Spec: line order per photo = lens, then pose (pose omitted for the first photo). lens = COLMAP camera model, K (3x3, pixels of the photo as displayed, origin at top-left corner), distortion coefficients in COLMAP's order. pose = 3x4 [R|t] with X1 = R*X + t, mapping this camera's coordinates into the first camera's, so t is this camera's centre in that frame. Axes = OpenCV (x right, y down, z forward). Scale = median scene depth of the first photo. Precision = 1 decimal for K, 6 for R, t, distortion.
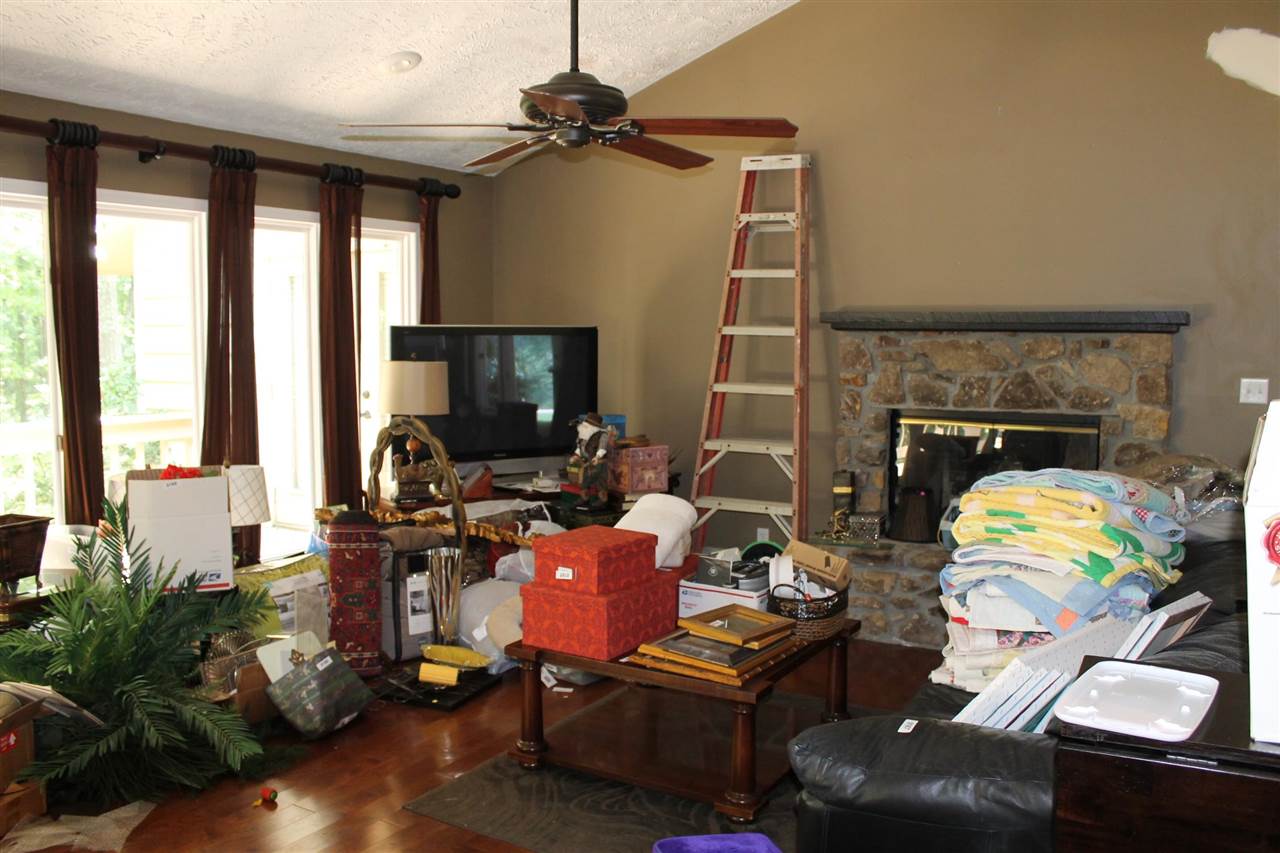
lens RADIAL K [[1091.8, 0, 640.0], [0, 1091.8, 426.5], [0, 0, 1]] dist [-0.114115, 0.107273]
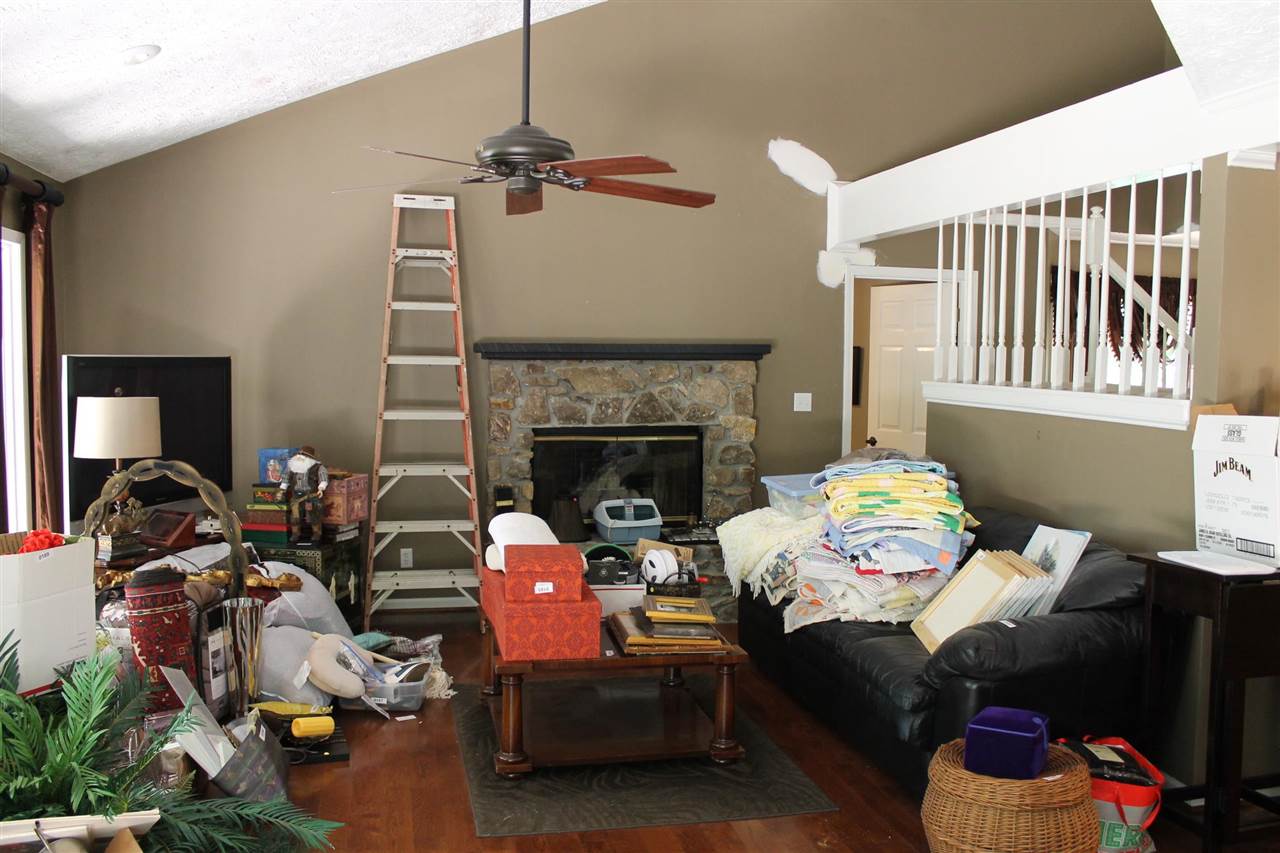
lens RADIAL K [[1091.8, 0, 640.0], [0, 1091.8, 426.5], [0, 0, 1]] dist [-0.114115, 0.107273]
pose [[0.745750, -0.042352, 0.664878, -0.469039], [0.055716, 0.998446, 0.001106, -0.014029], [-0.663892, 0.036220, 0.746951, 0.080320]]
